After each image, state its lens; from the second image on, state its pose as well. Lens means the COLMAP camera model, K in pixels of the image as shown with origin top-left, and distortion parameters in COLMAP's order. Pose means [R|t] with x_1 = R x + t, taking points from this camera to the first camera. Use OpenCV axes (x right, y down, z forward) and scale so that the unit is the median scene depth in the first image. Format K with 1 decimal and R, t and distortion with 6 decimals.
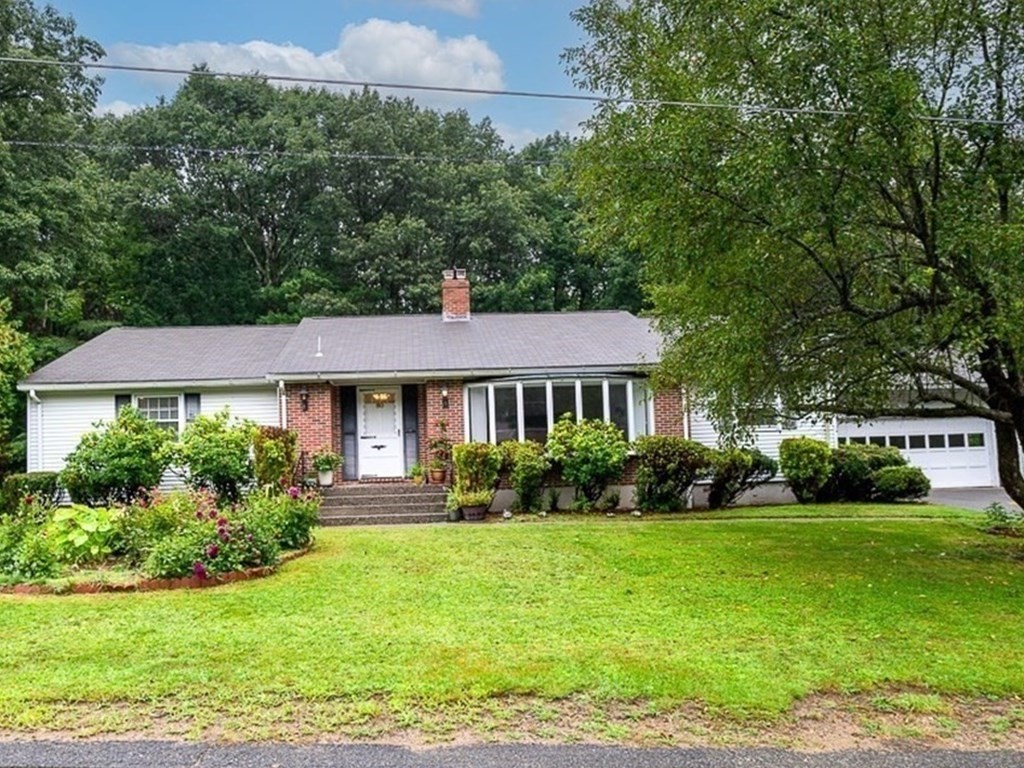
lens RADIAL K [[779.4, 0, 467.4], [0, 779.4, 430.7], [0, 0, 1]] dist [0.000165, 0.018489]
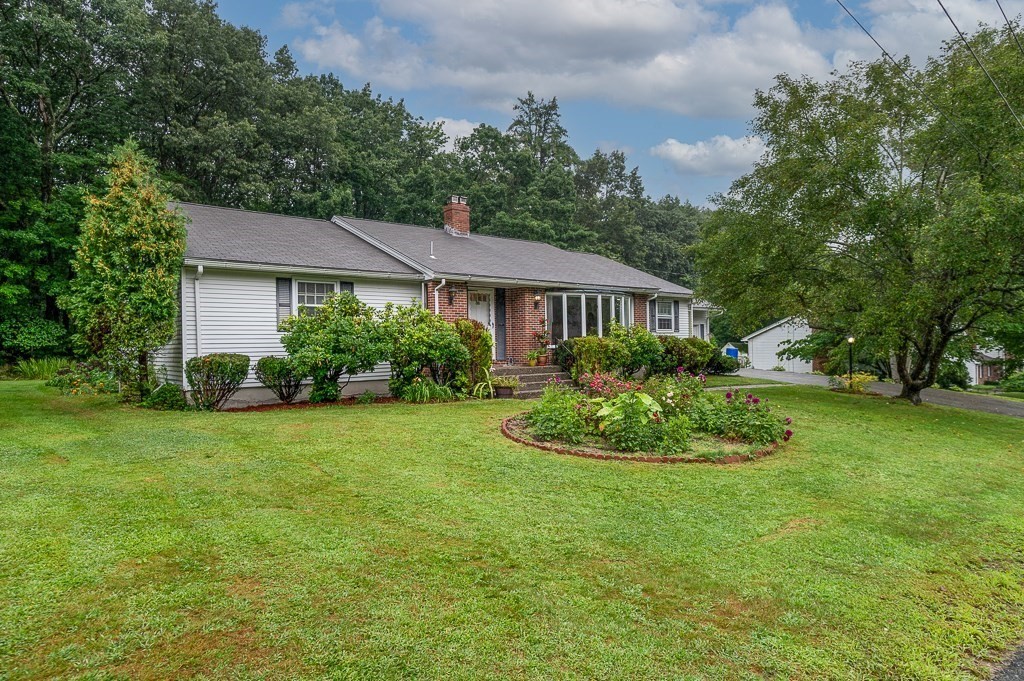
lens RADIAL K [[582.7, 0, 509.9], [0, 582.7, 345.5], [0, 0, 1]] dist [-0.000232, 0.000492]
pose [[0.802137, 0.018581, 0.596850, -0.666289], [-0.049606, 0.998134, 0.035593, 0.000445], [-0.595076, -0.058157, 0.801563, 0.218879]]
